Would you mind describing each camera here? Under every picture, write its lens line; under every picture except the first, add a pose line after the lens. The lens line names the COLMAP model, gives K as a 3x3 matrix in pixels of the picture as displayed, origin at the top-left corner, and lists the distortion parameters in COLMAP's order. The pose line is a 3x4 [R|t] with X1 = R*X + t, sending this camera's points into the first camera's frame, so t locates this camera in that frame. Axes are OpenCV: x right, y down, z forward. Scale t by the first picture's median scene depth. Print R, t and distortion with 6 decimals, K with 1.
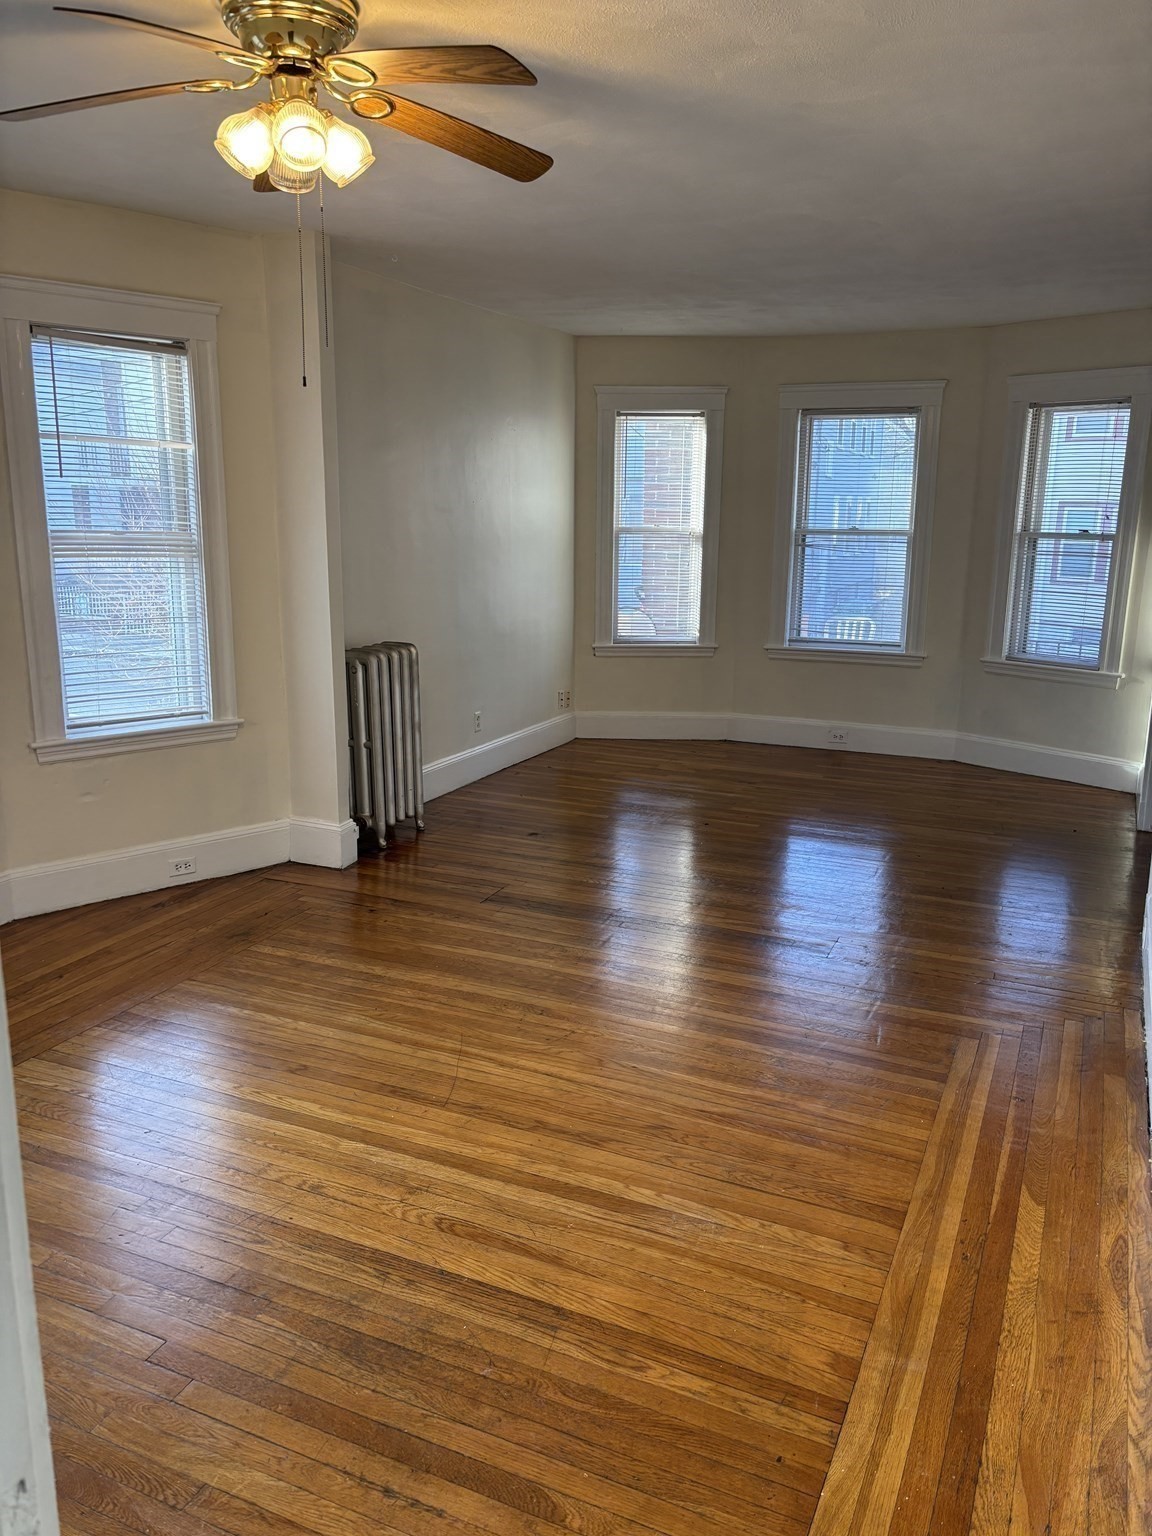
lens RADIAL K [[1161.3, 0, 572.3], [0, 1161.3, 769.4], [0, 0, 1]] dist [0.045498, -0.042694]
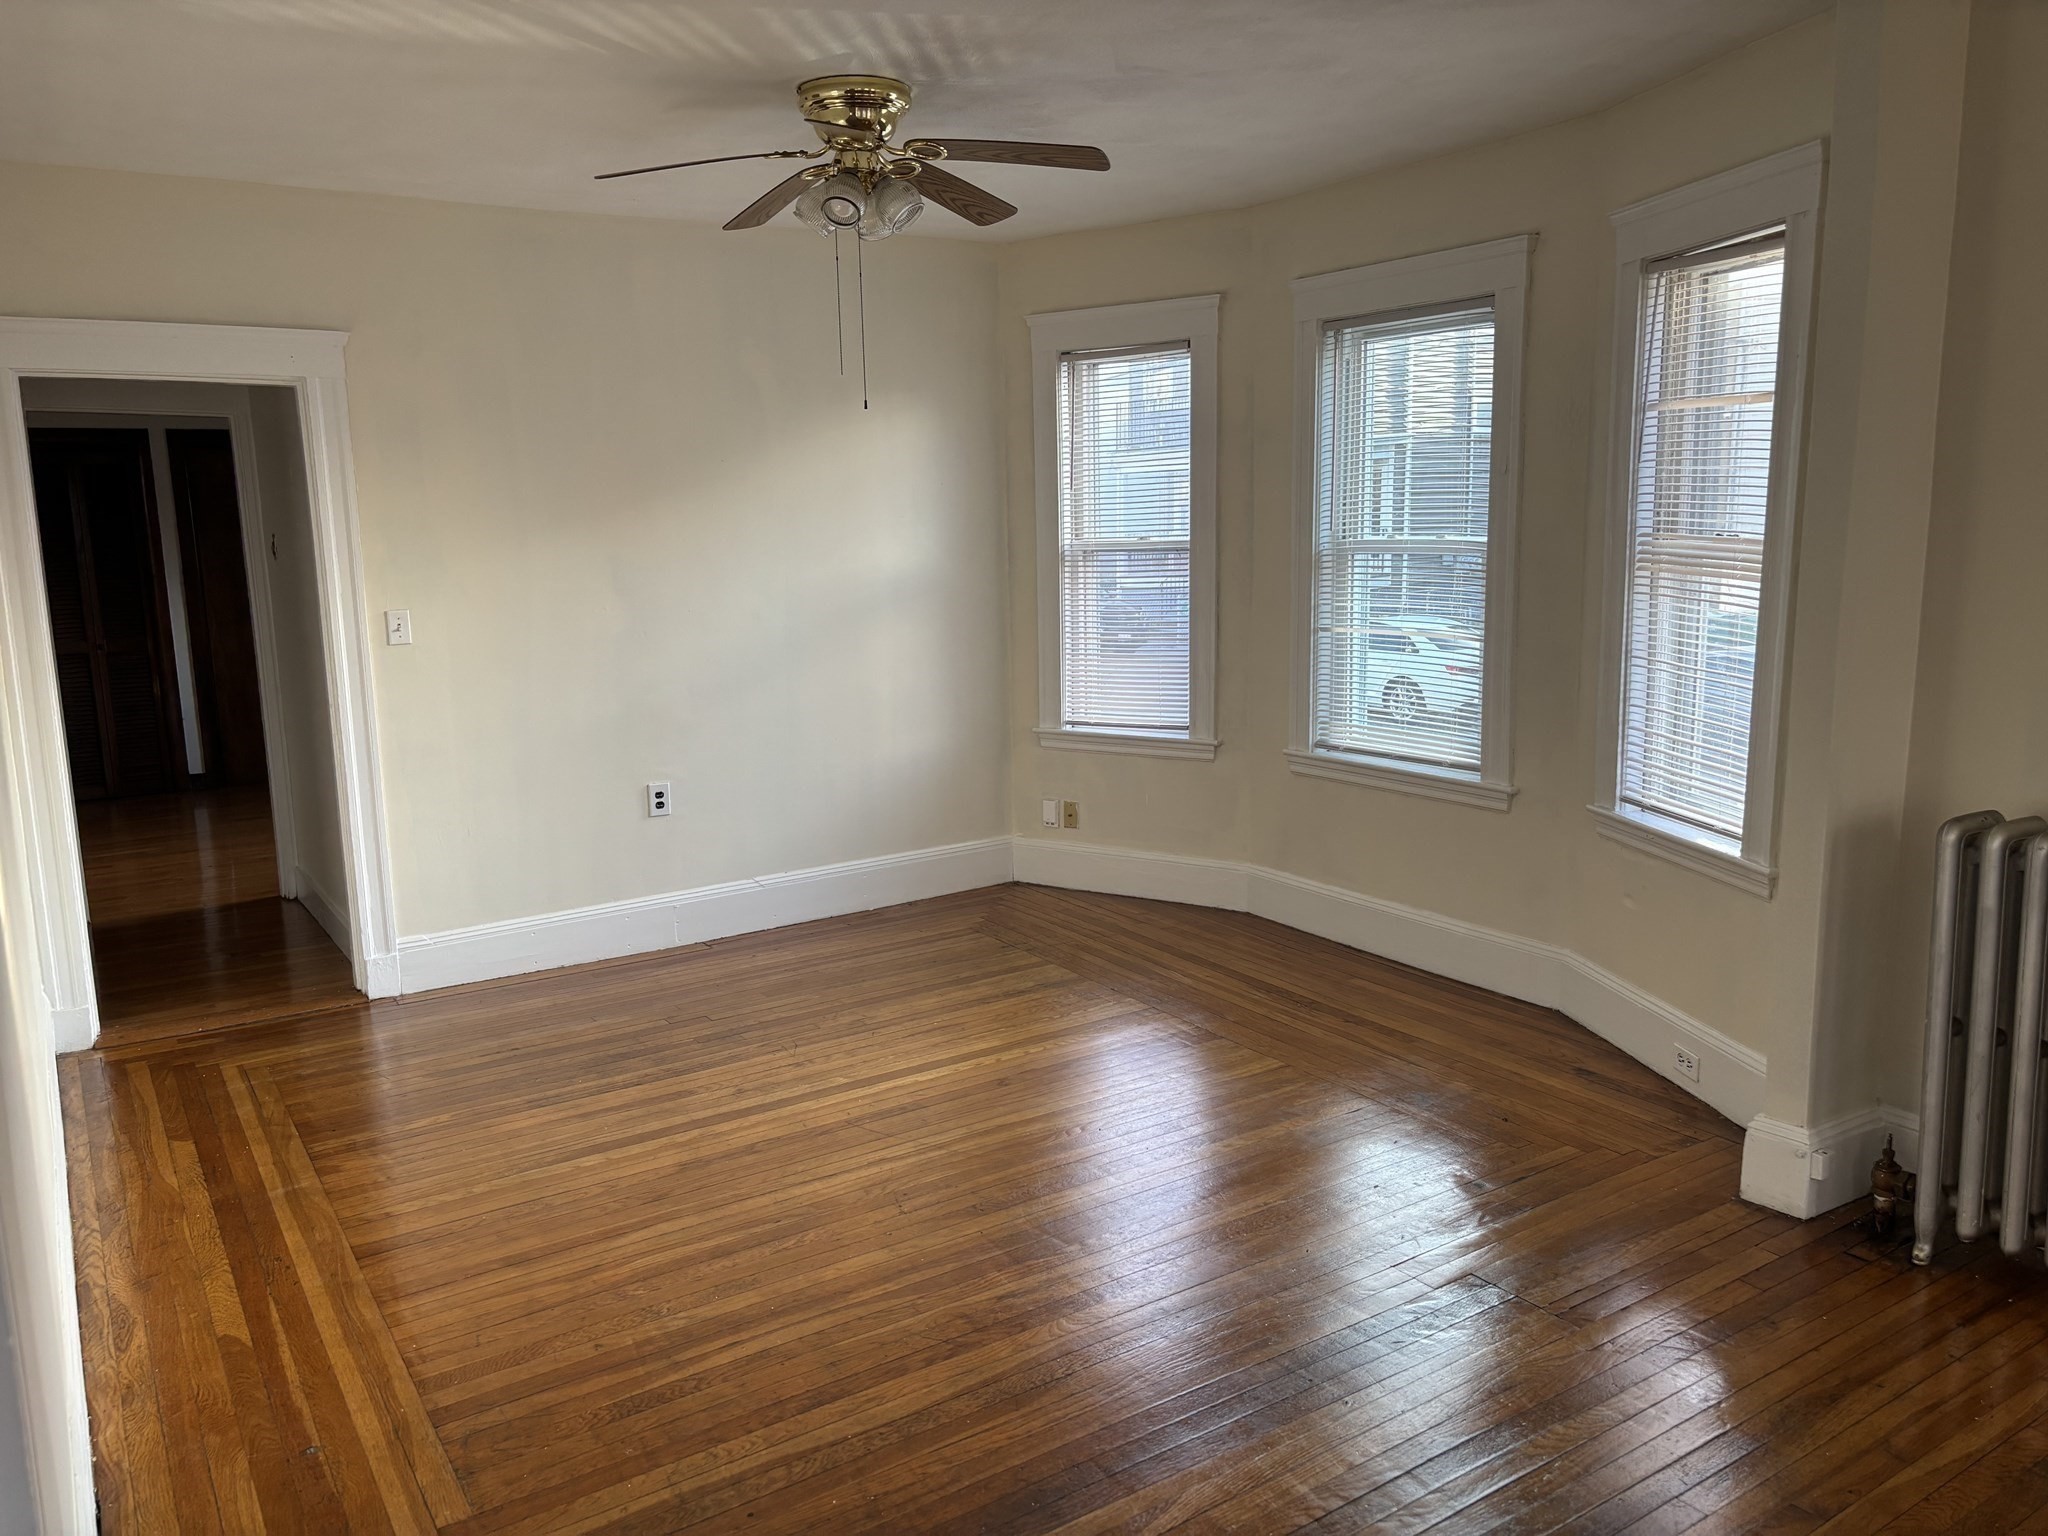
lens RADIAL K [[1548.4, 0, 1016.0], [0, 1548.4, 771.1], [0, 0, 1]] dist [0.045498, -0.042694]
pose [[-0.543787, 0.144141, -0.826752, 0.949716], [-0.167990, 0.946505, 0.275512, -0.417680], [0.822238, 0.288706, -0.490483, 1.878683]]
